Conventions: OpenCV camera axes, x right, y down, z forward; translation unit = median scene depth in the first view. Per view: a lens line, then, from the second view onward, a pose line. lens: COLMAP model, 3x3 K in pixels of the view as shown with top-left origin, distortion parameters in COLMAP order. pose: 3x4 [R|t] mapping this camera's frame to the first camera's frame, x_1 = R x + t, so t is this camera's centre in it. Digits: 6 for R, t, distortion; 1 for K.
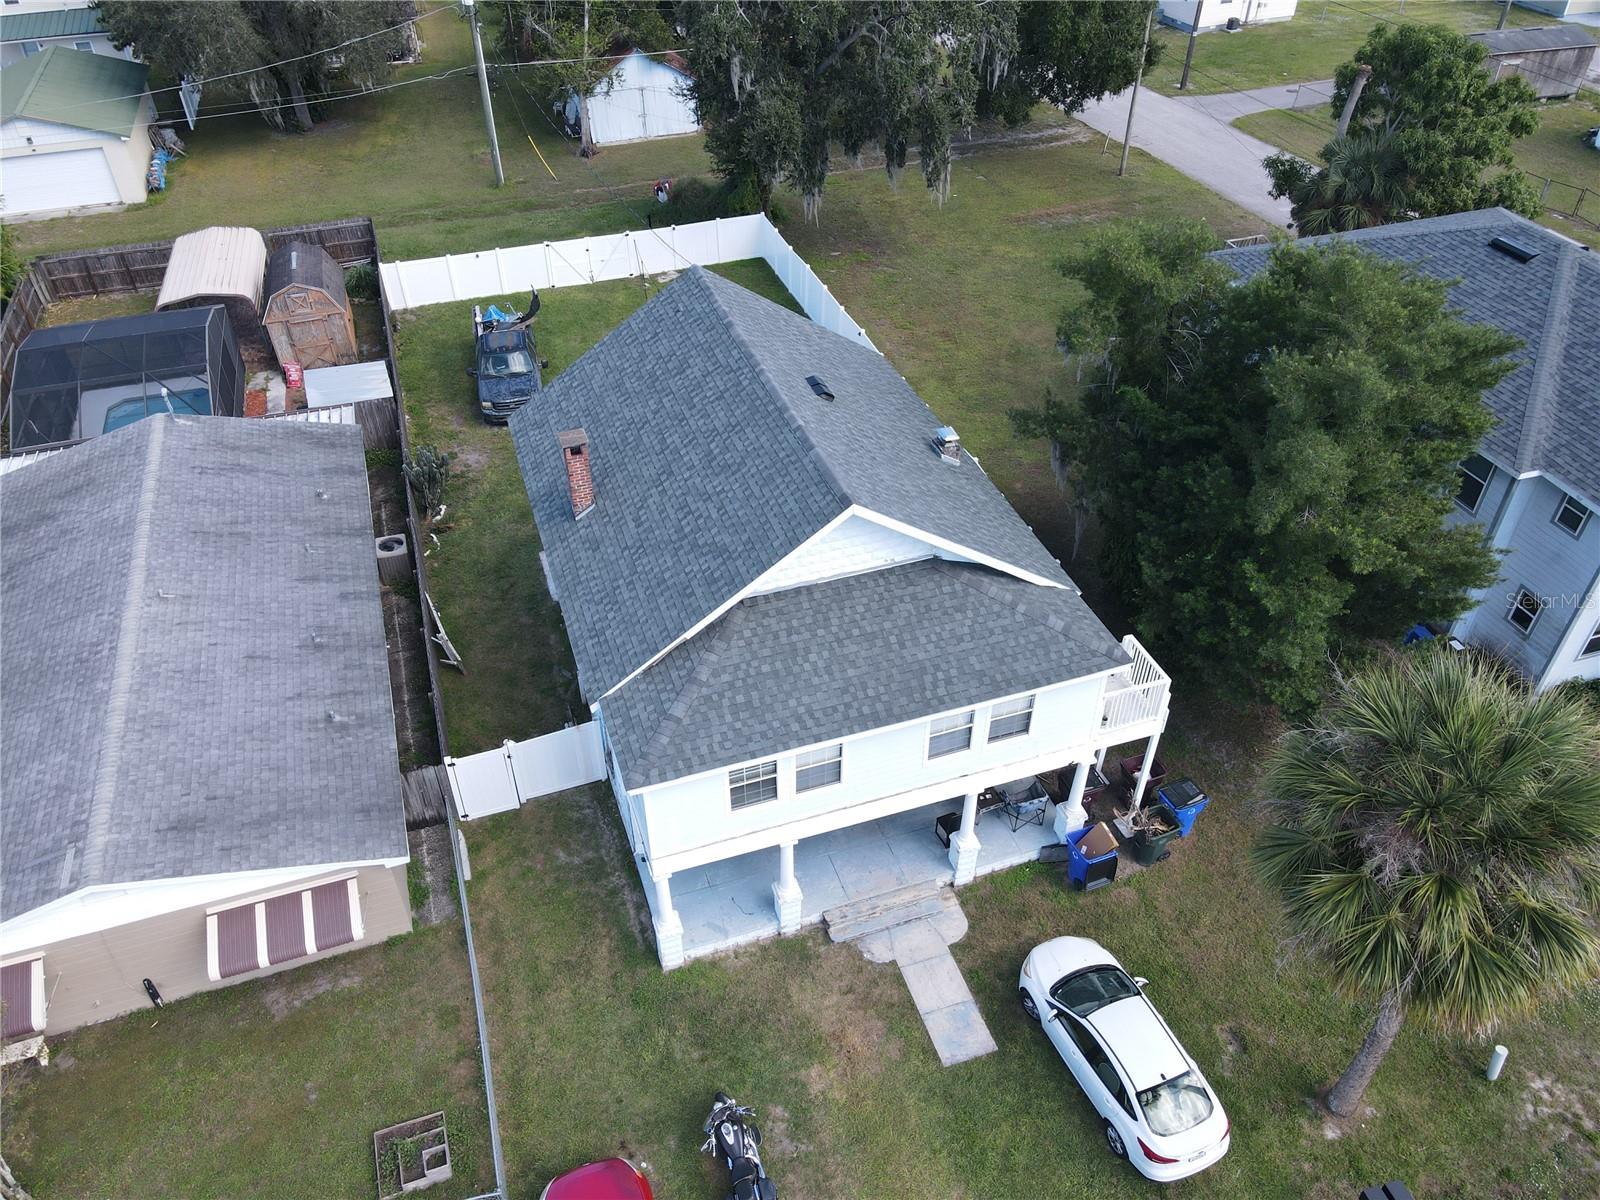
lens RADIAL K [[1171.7, 0, 794.8], [0, 1171.7, 604.0], [0, 0, 1]] dist [-0.001053, 0.046926]
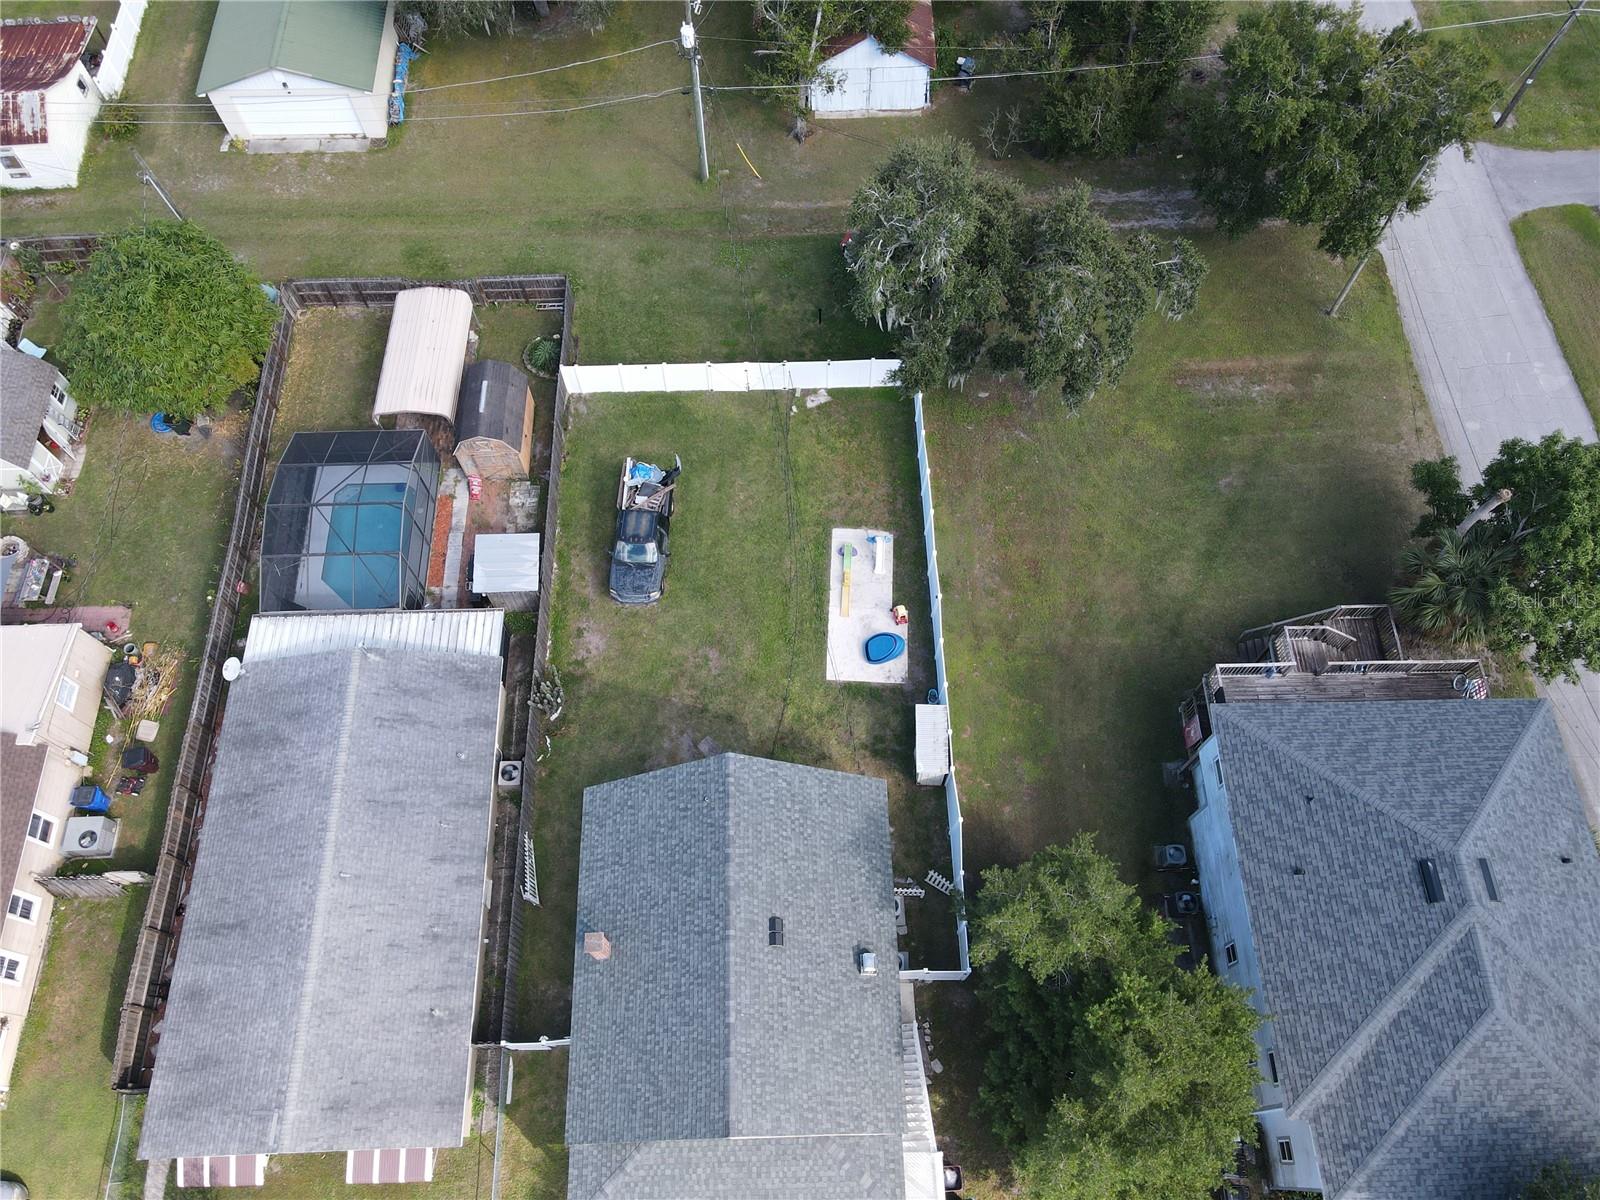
lens RADIAL K [[1171.6, 0, 793.8], [0, 1171.6, 603.0], [0, 0, 1]] dist [0.031132, -0.019256]
pose [[0.955423, 0.266658, -0.126732, 0.116056], [-0.188190, 0.880785, 0.434514, -1.162335], [0.227490, -0.391295, 0.891704, -0.073534]]
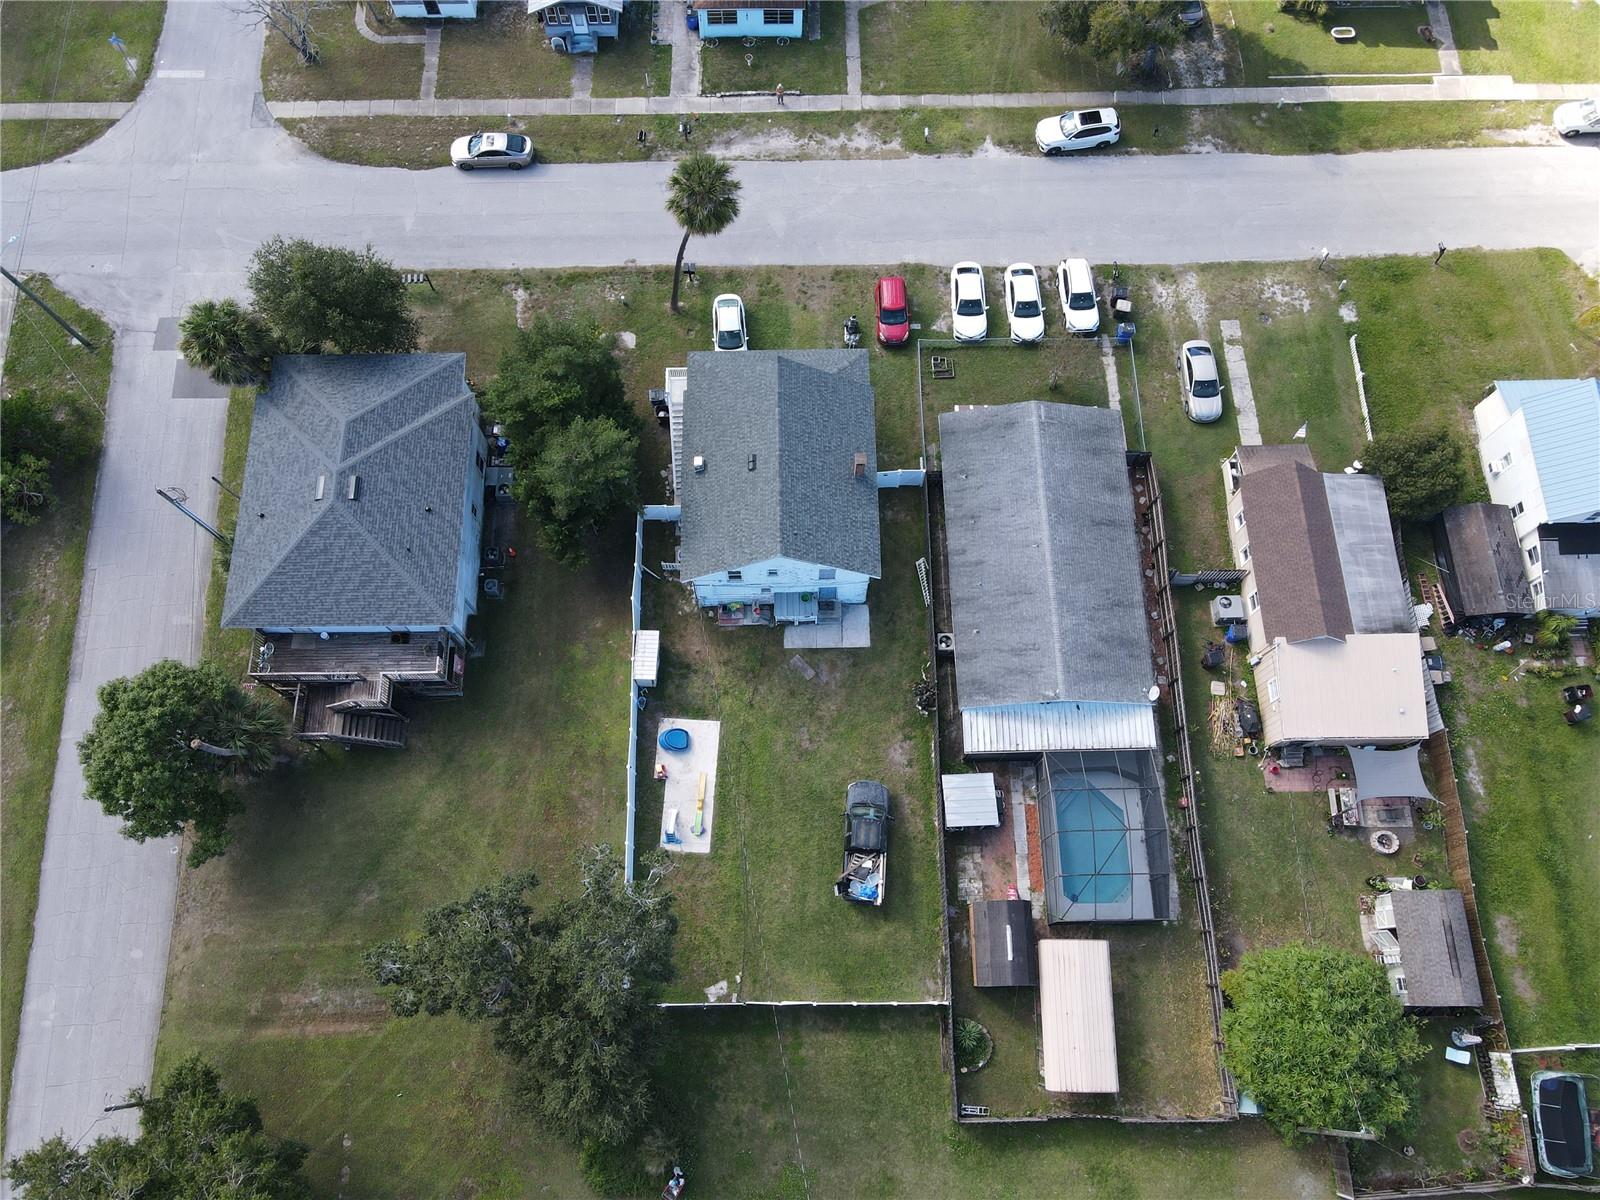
lens RADIAL K [[1171.7, 0, 794.8], [0, 1171.7, 604.0], [0, 0, 1]] dist [-0.001053, 0.046926]
pose [[-0.952460, -0.285035, 0.107585, -0.398195], [0.200892, -0.322103, 0.925144, -2.466561], [-0.229045, 0.902776, 0.364051, 0.406909]]
